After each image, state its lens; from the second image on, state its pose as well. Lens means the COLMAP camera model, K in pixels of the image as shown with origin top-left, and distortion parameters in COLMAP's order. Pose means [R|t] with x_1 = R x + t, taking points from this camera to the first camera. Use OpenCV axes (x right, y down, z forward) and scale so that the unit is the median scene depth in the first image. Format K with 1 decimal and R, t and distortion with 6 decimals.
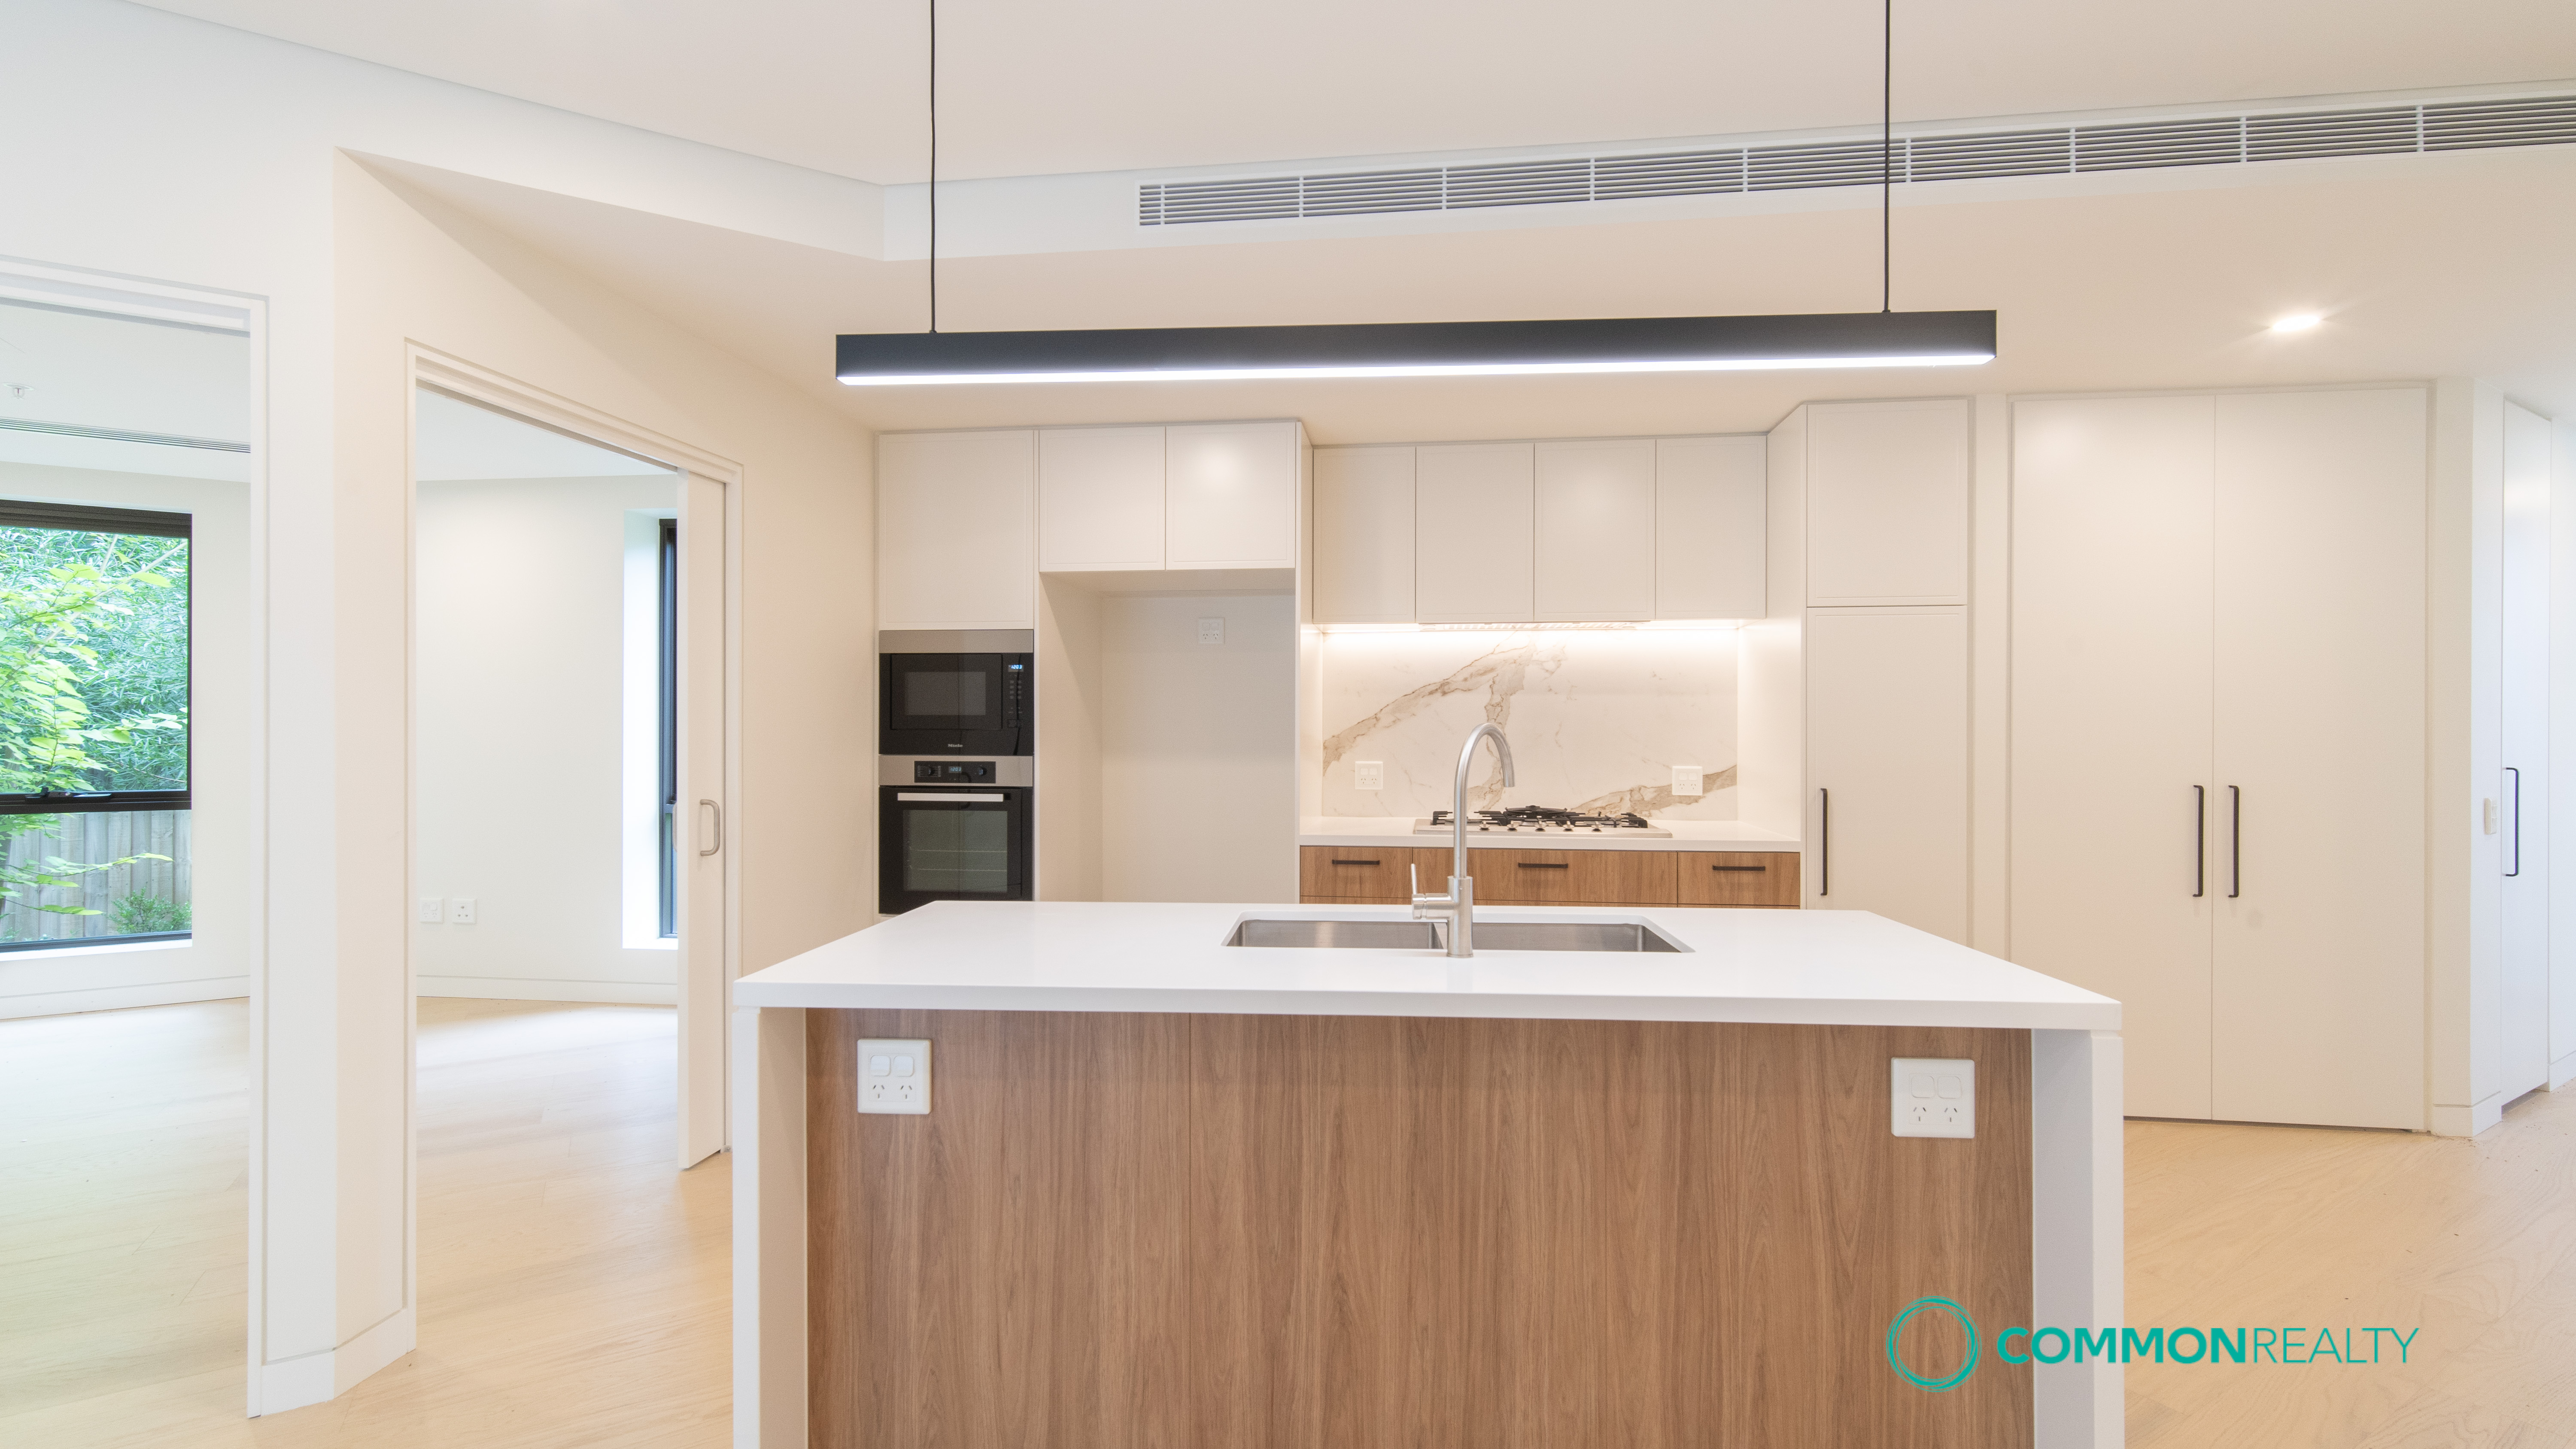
lens RADIAL K [[1119.1, 0, 1285.3], [0, 1119.1, 713.5], [0, 0, 1]] dist [0.007271, -0.000582]
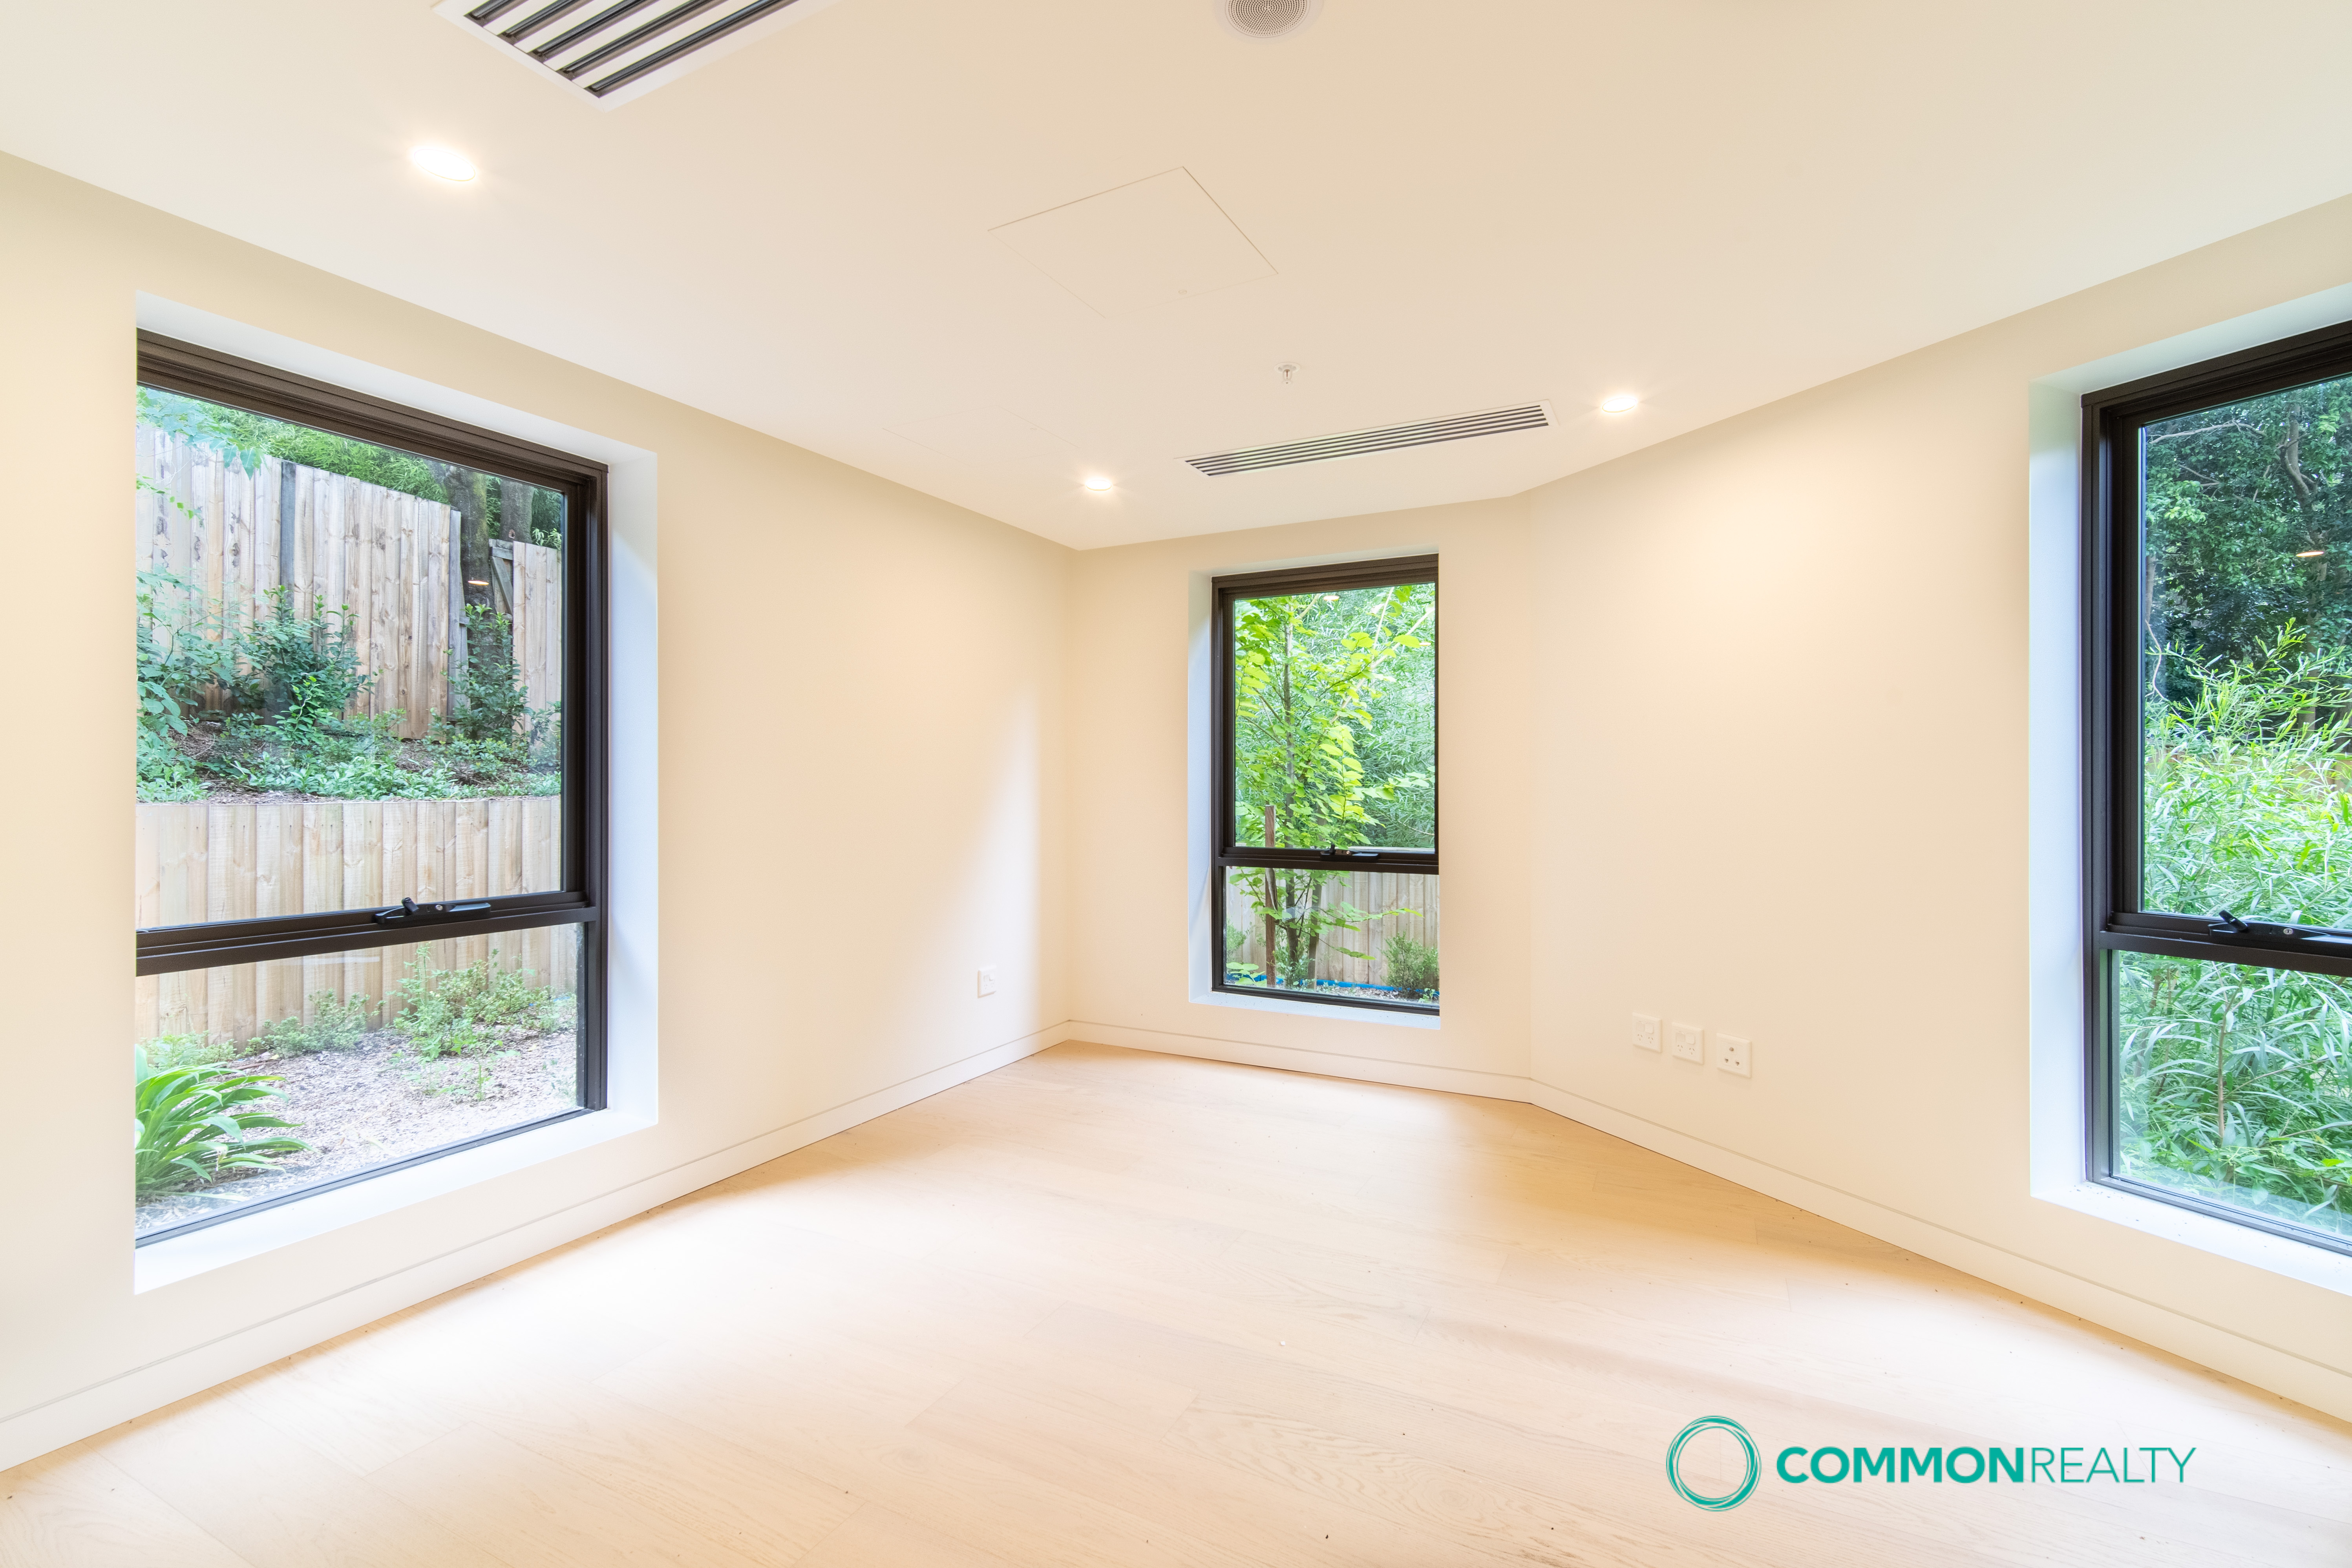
lens RADIAL K [[994.6, 0, 1176.0], [0, 994.6, 784.0], [0, 0, 1]] dist [0.000971, 0.000161]
pose [[0.522604, 0.001210, -0.852575, -0.346000], [0.007766, 0.999951, 0.006180, 0.003498], [0.852540, -0.009851, 0.522569, 0.348784]]
